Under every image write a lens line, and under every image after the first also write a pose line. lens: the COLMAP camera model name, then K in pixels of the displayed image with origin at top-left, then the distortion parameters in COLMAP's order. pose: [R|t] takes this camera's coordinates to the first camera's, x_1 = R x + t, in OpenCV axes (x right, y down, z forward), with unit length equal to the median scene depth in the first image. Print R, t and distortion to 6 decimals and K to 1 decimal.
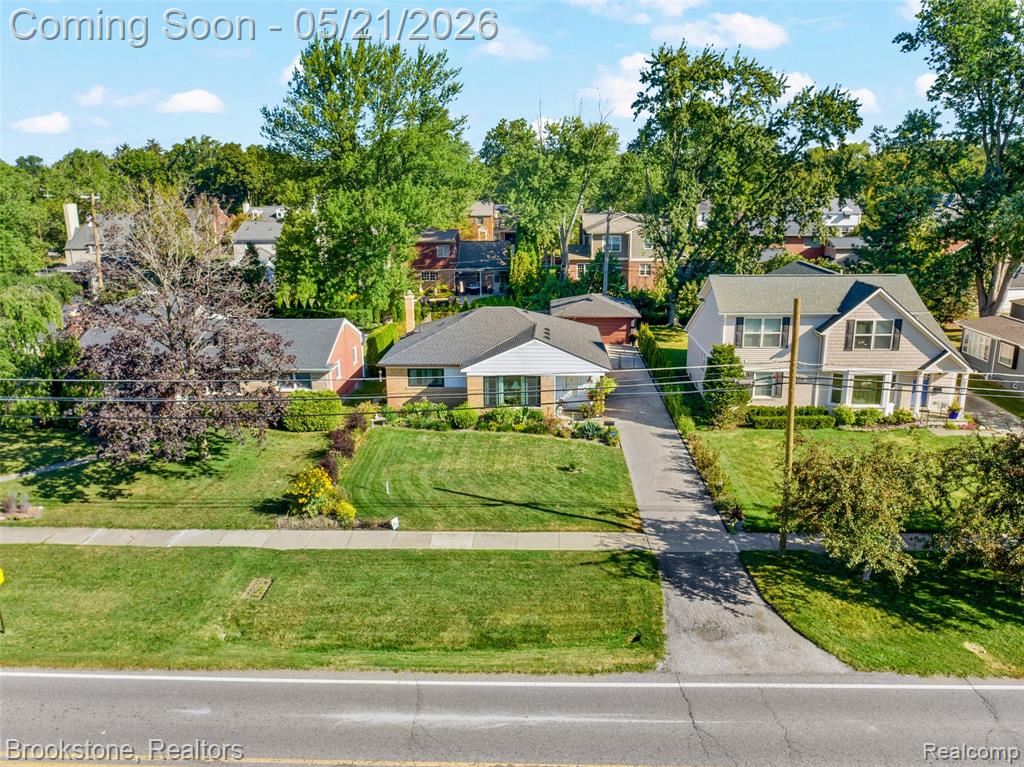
lens RADIAL K [[800.2, 0, 512.0], [0, 800.2, 383.5], [0, 0, 1]] dist [-0.002449, -0.000055]
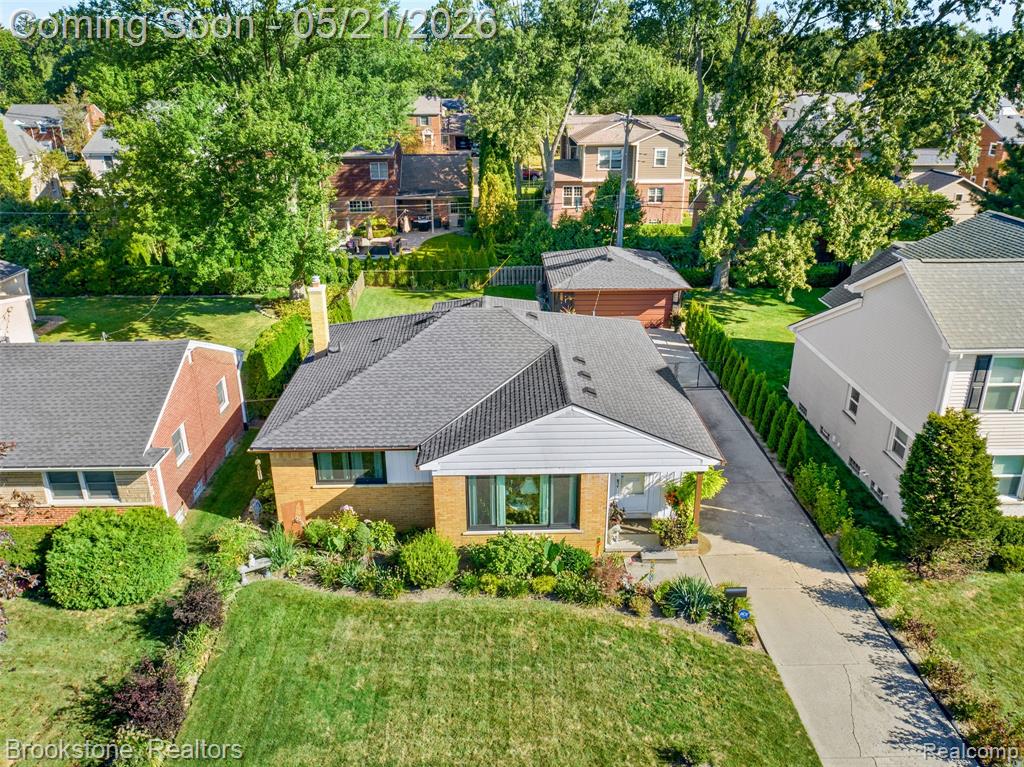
lens RADIAL K [[800.2, 0, 512.0], [0, 800.2, 383.5], [0, 0, 1]] dist [-0.002449, -0.000055]
pose [[0.997443, -0.022674, 0.067770, -0.027684], [0.014006, 0.991964, 0.125740, -0.089432], [-0.070077, -0.124469, 0.989746, 0.358191]]
